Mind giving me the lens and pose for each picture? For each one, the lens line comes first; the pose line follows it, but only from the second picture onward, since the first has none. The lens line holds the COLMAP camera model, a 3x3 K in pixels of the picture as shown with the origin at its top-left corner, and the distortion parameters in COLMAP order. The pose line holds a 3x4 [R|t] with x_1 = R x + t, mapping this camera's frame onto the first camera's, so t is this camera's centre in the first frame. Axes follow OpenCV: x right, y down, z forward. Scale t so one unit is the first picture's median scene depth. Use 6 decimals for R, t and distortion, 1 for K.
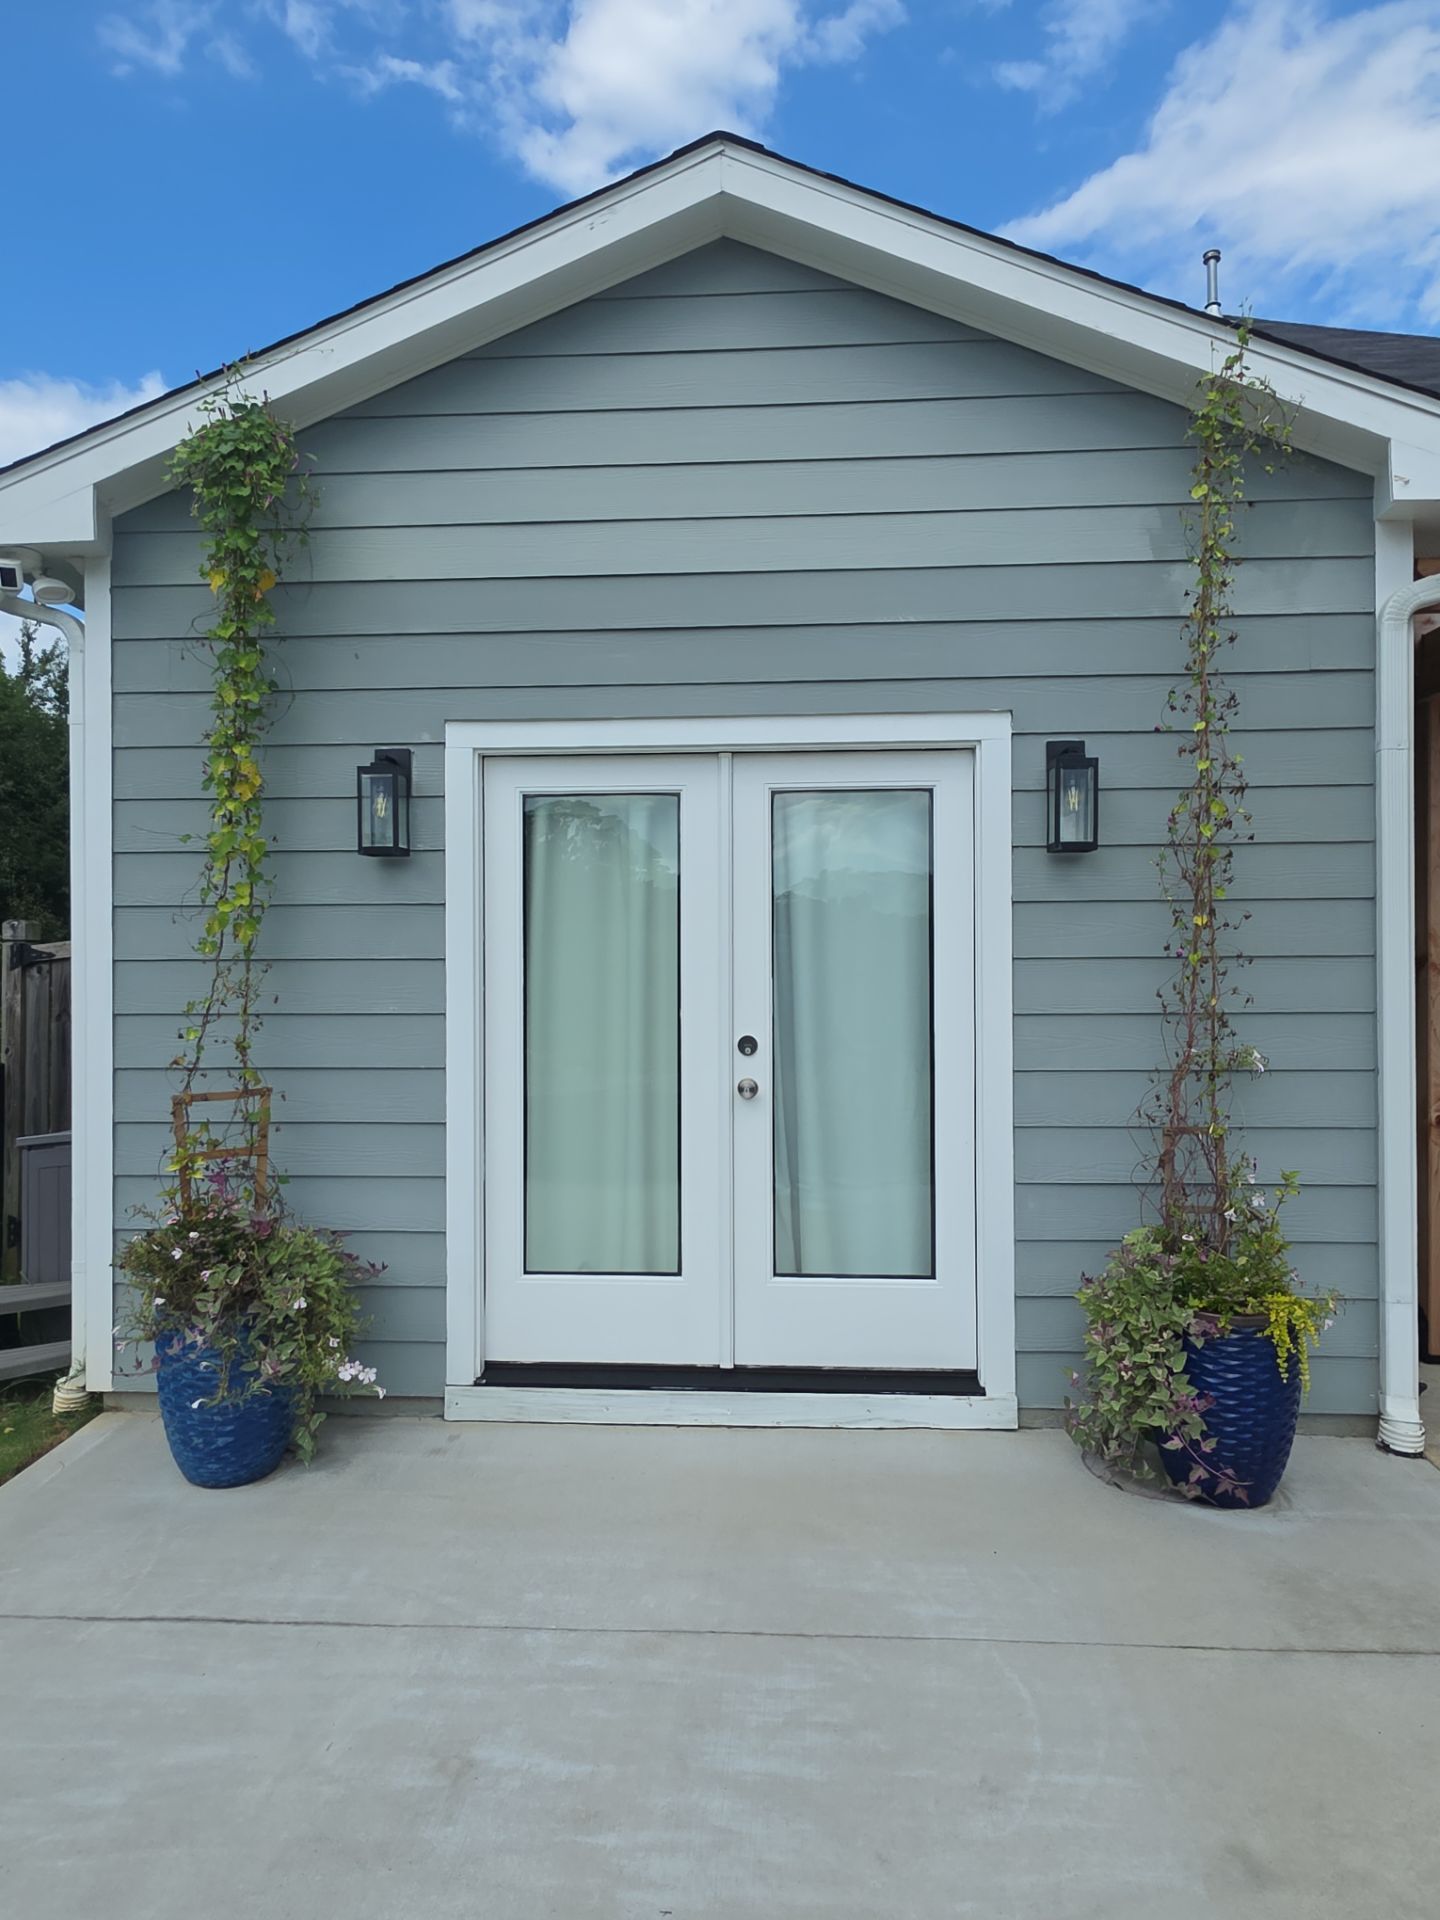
lens RADIAL K [[1252.3, 0, 720.0], [0, 1252.3, 960.0], [0, 0, 1]] dist [0.014889, -0.006349]
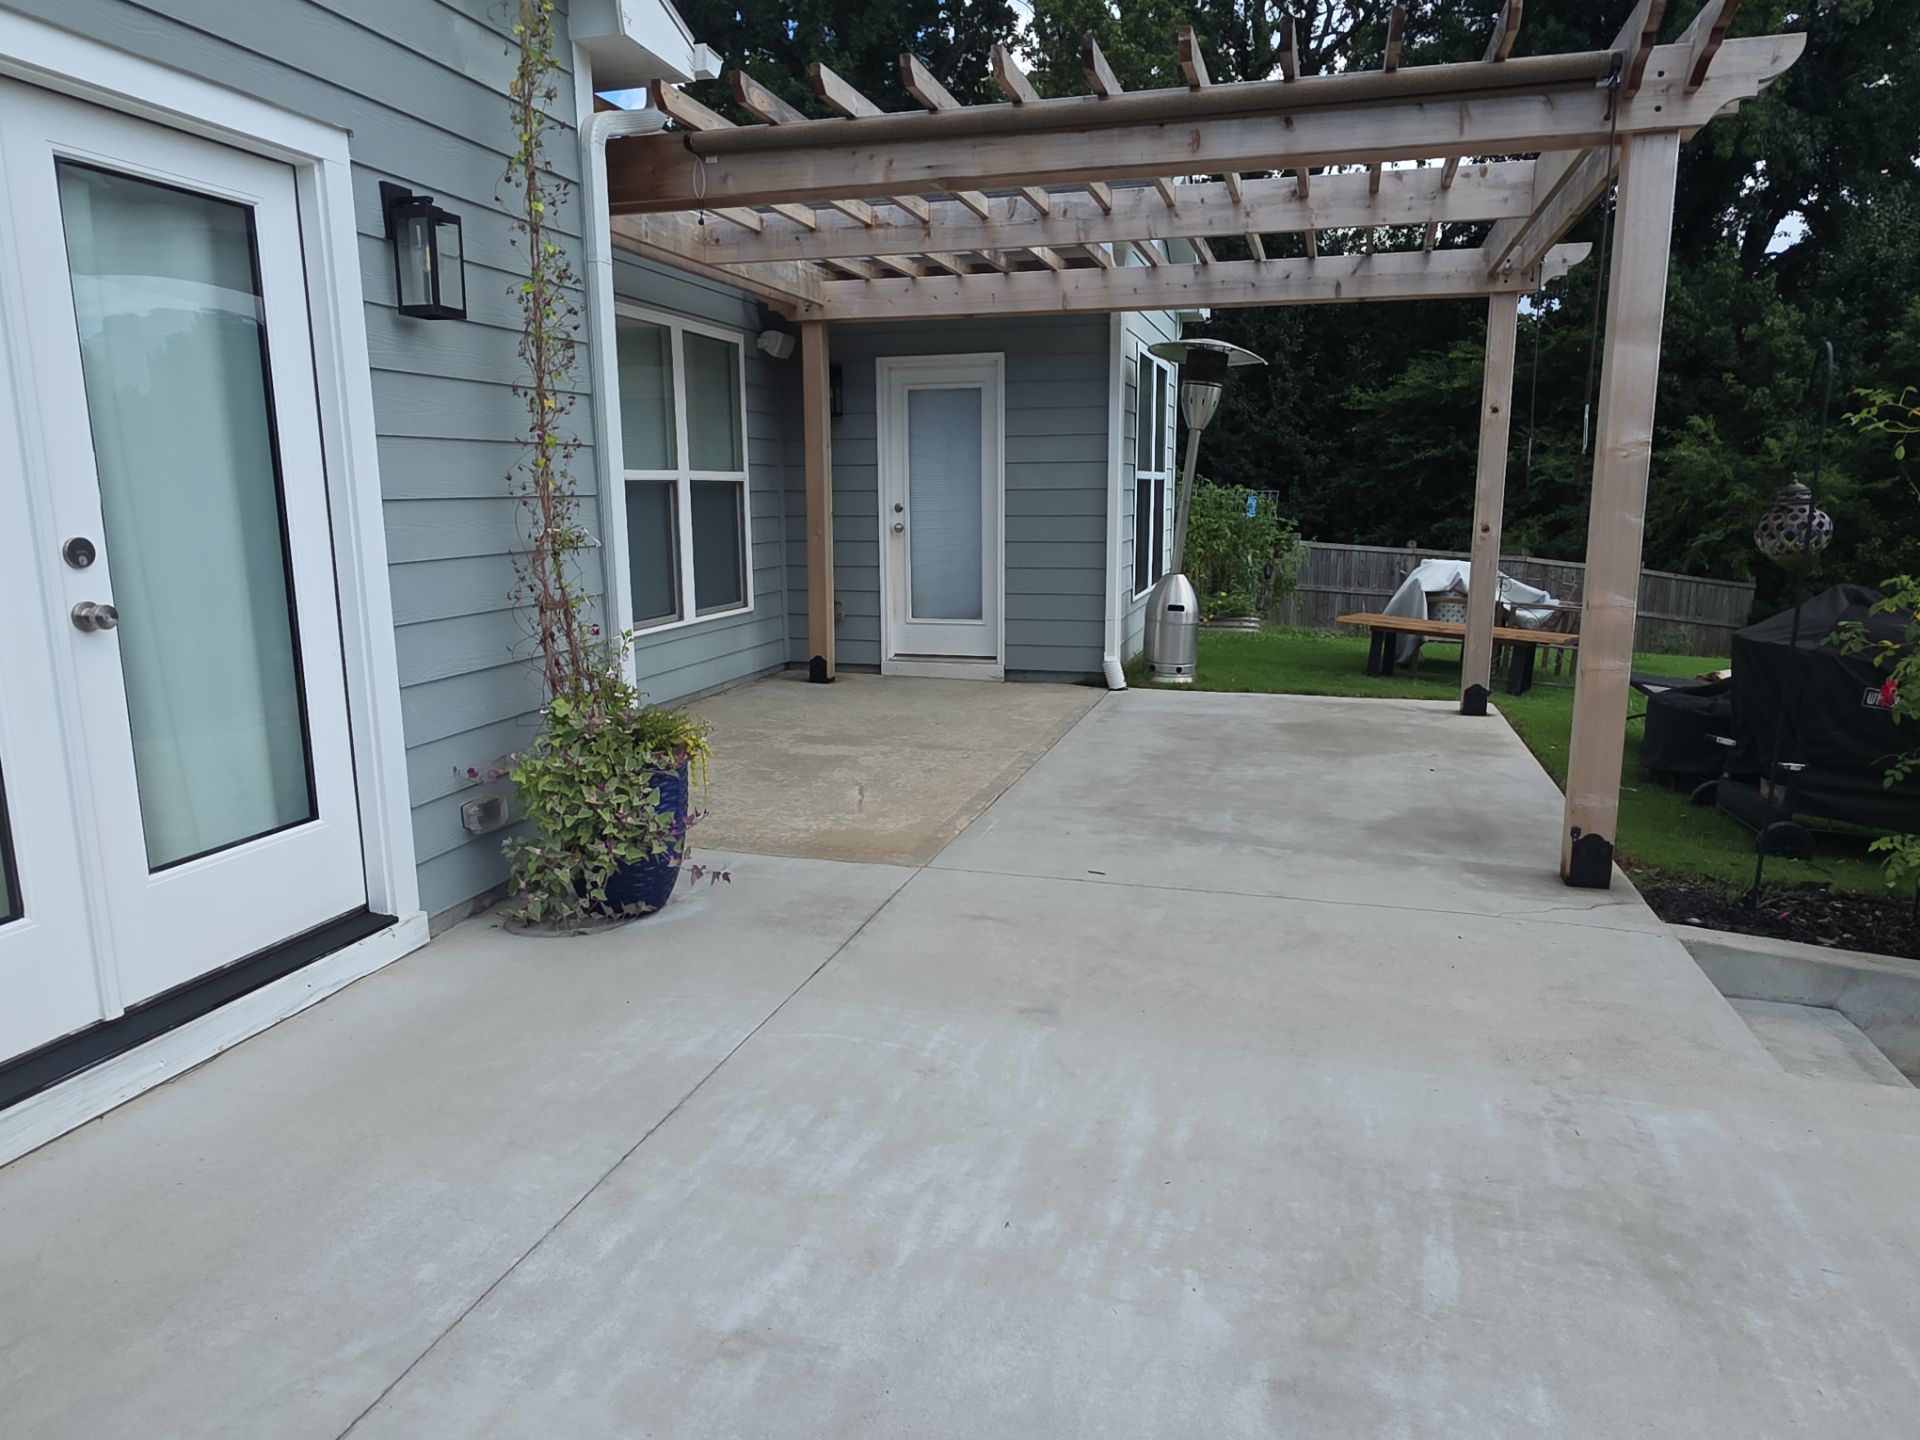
lens RADIAL K [[1252.3, 0, 949.5], [0, 1252.3, 723.8], [0, 0, 1]] dist [0.014889, -0.006349]
pose [[0.216666, -0.178162, 0.959851, -0.603236], [0.005553, 0.983415, 0.181282, 0.043260], [-0.976230, -0.033947, 0.214062, 0.447112]]
